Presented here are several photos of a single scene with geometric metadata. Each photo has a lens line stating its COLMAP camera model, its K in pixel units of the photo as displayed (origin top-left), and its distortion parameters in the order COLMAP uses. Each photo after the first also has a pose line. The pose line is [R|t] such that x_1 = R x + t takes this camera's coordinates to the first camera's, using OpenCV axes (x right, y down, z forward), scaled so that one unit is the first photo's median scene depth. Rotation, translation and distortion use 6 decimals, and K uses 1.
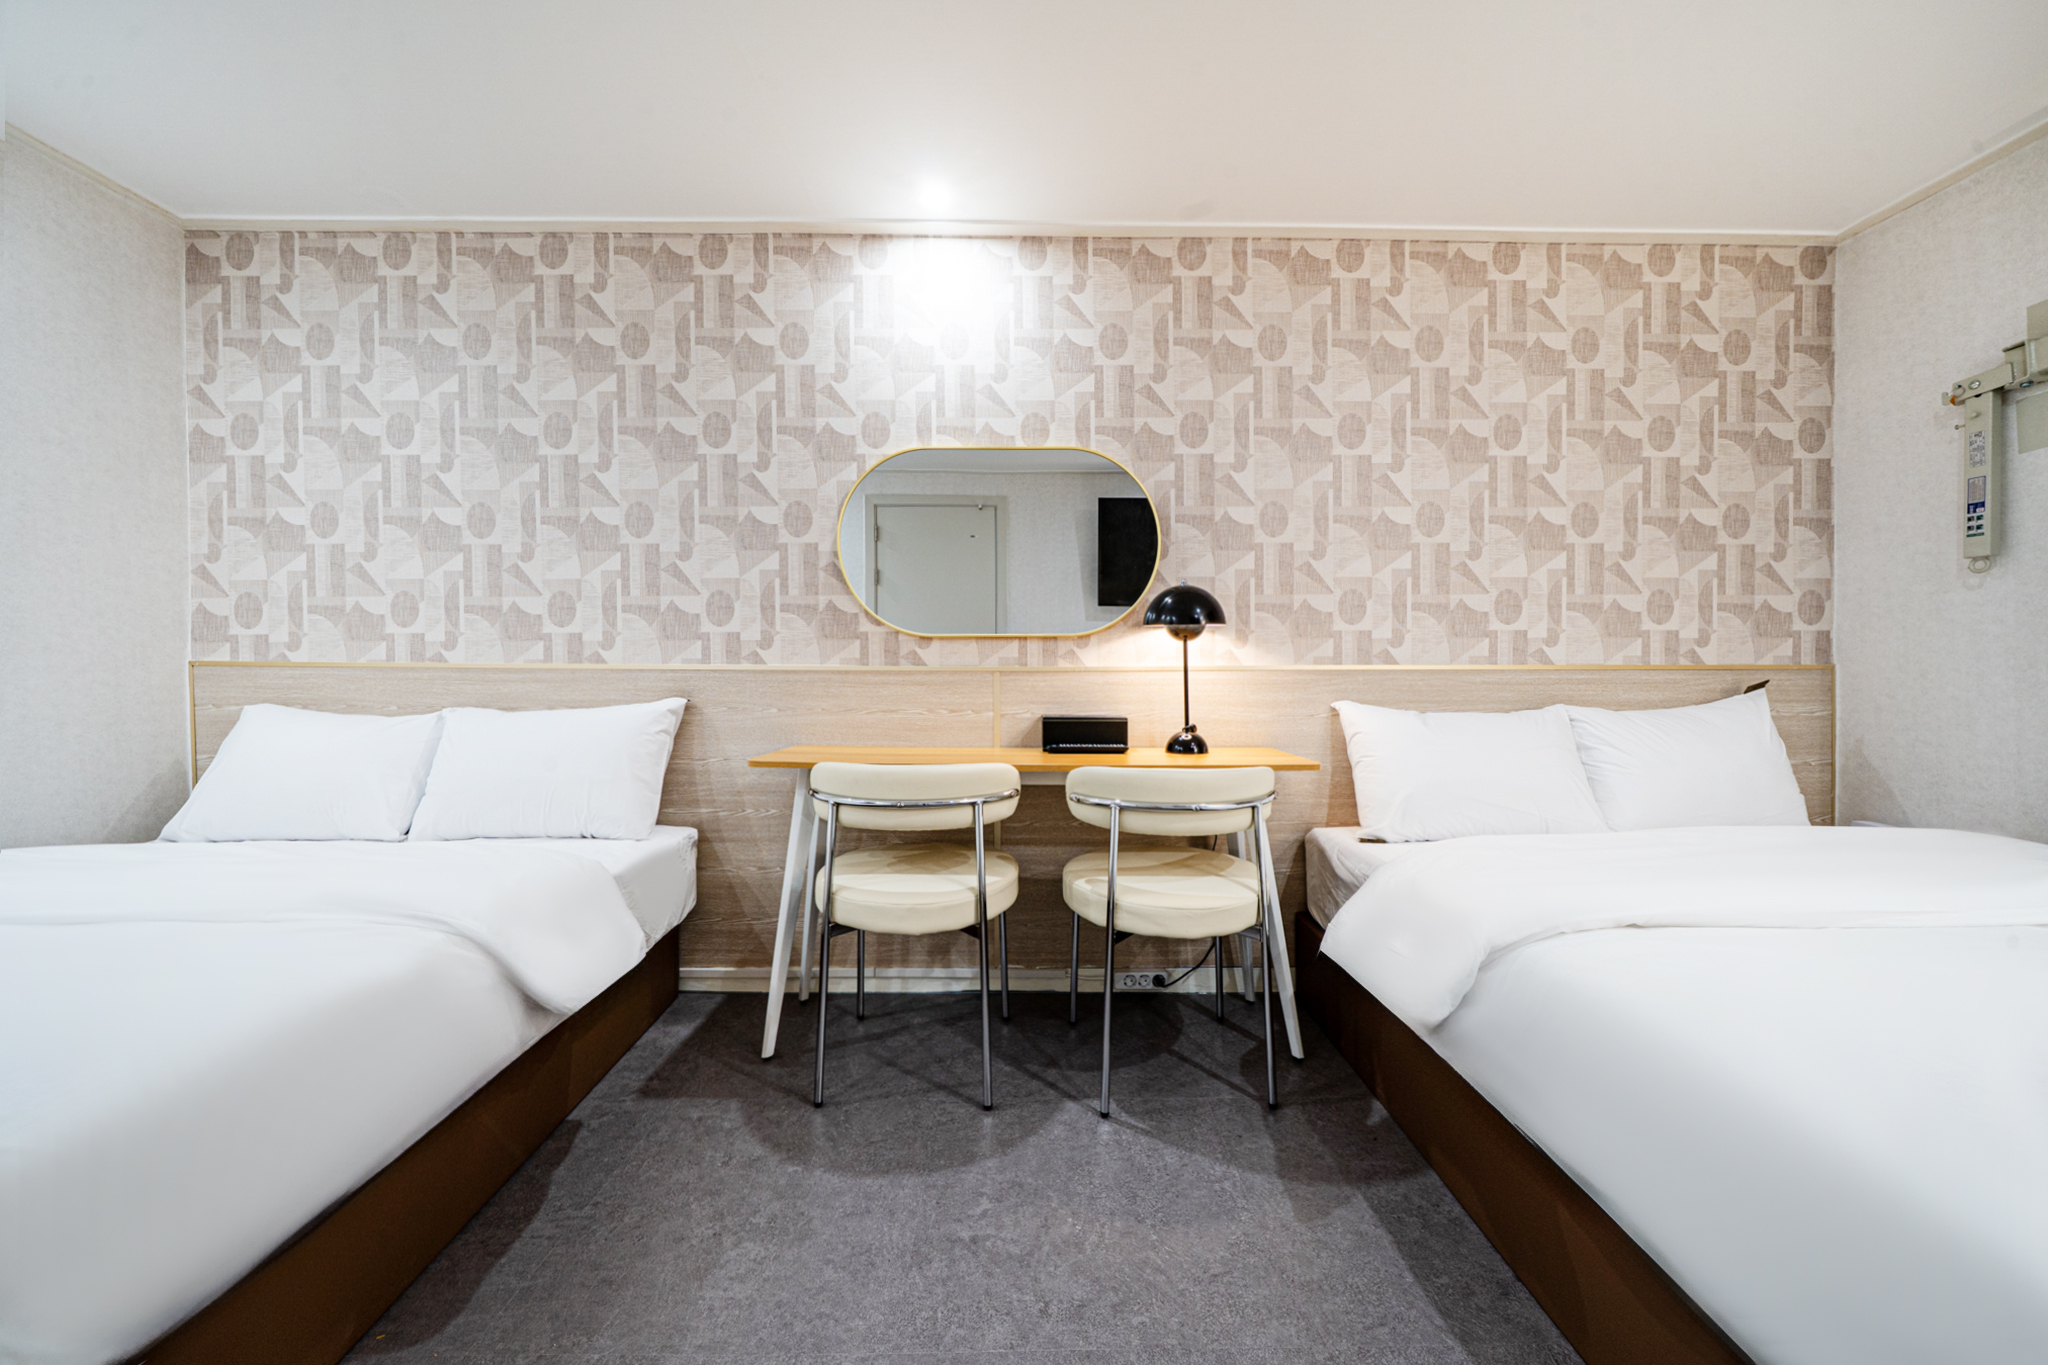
lens RADIAL K [[707.9, 0, 983.8], [0, 707.9, 681.9], [0, 0, 1]] dist [0.002355, -0.000747]
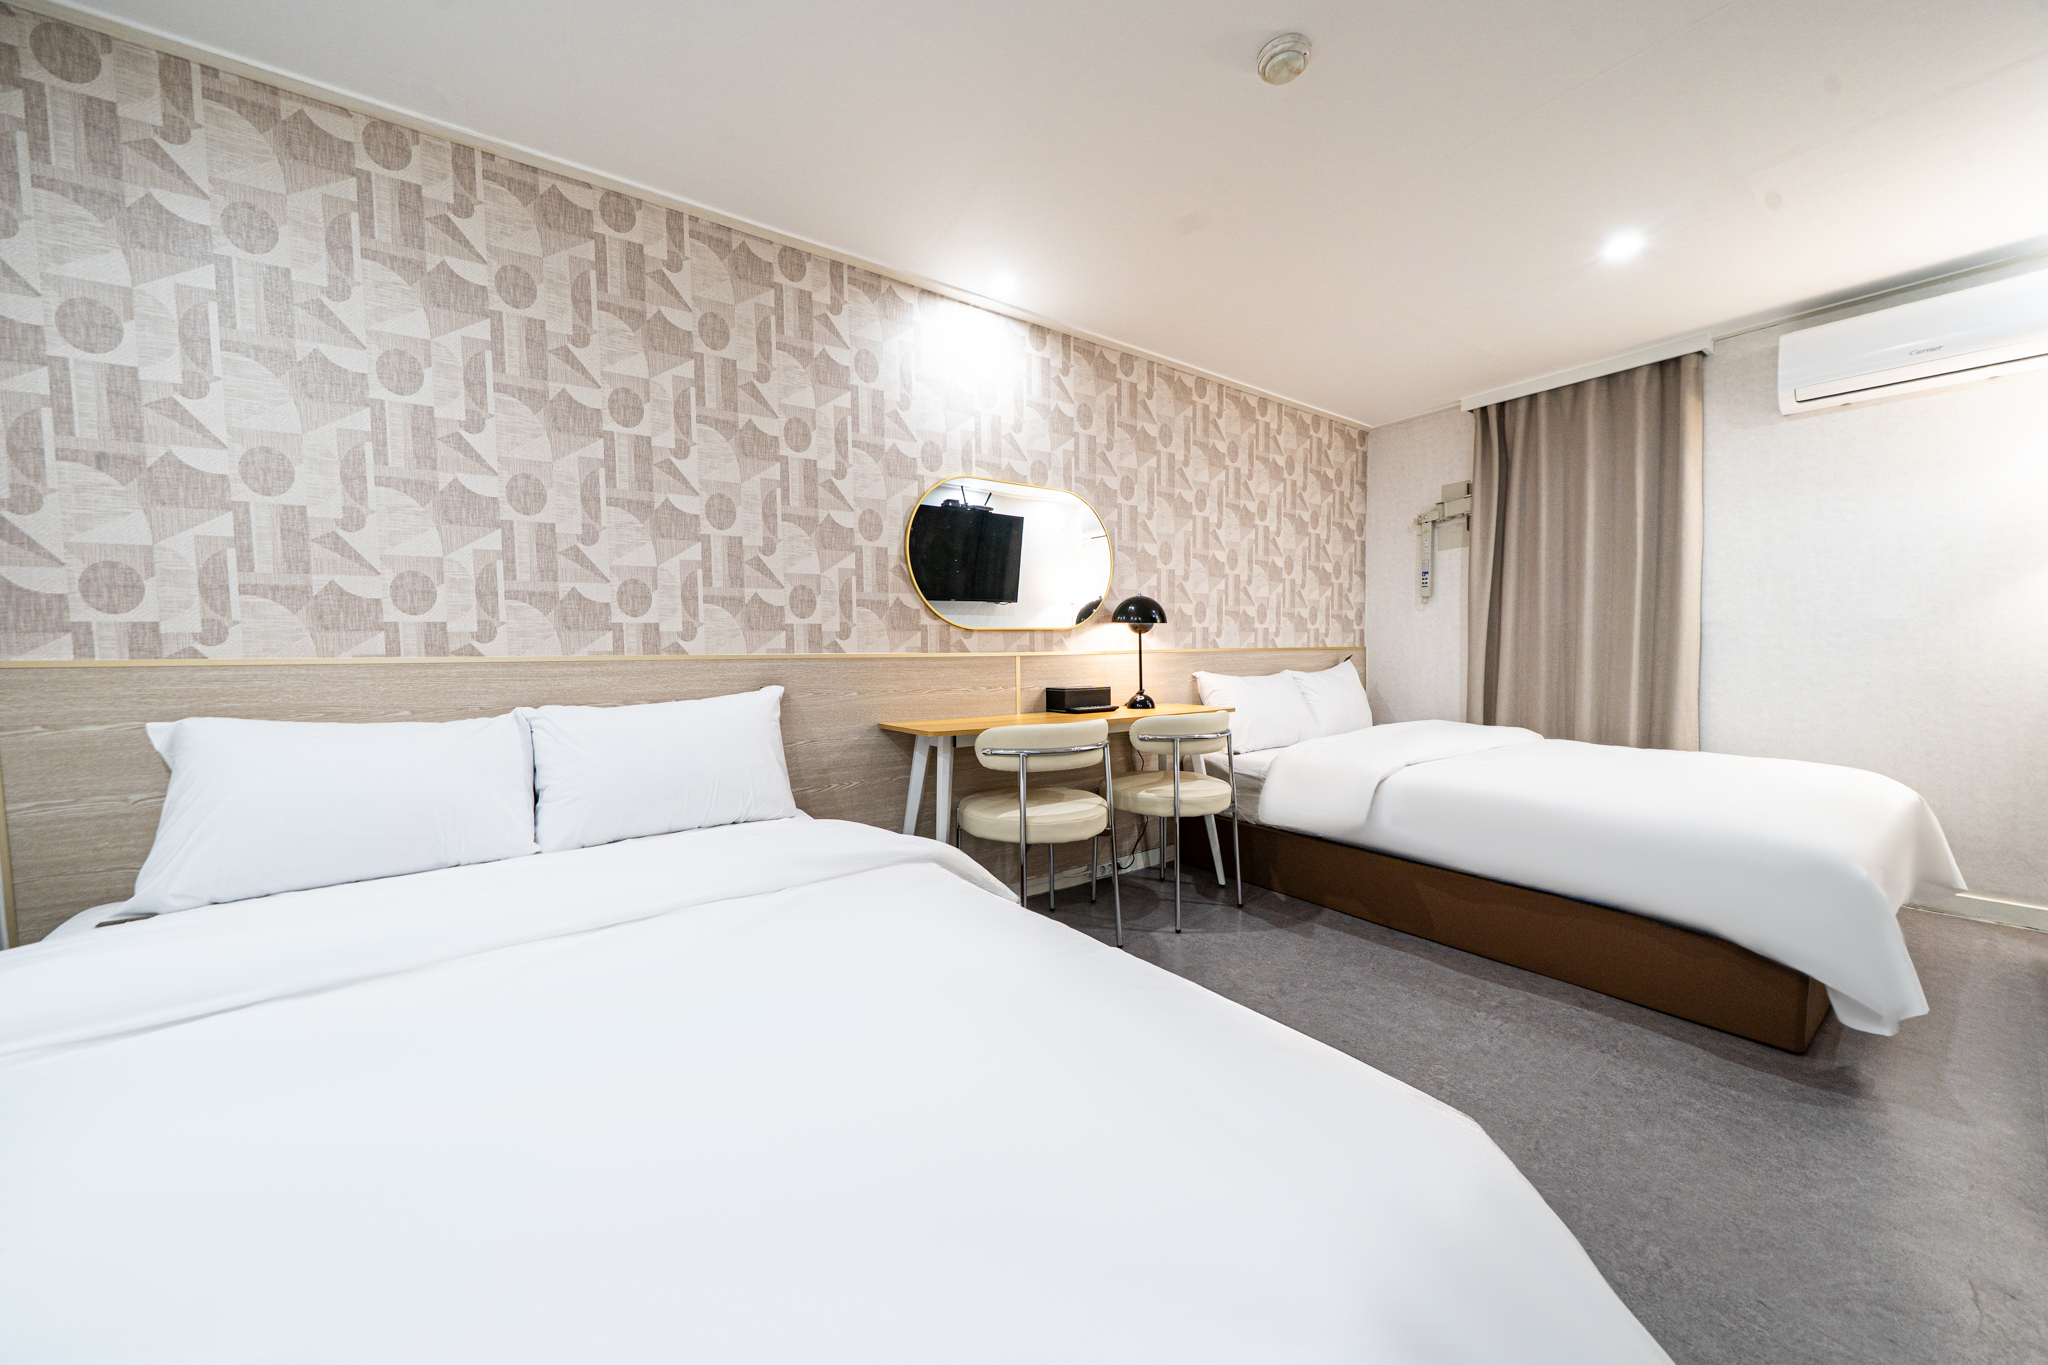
lens RADIAL K [[707.9, 0, 990.8], [0, 707.9, 693.8], [0, 0, 1]] dist [0.002355, -0.000747]
pose [[0.832151, -0.044845, 0.552733, -0.753956], [0.026104, 0.998788, 0.041734, -0.001509], [-0.553935, -0.020300, 0.832312, -0.061686]]
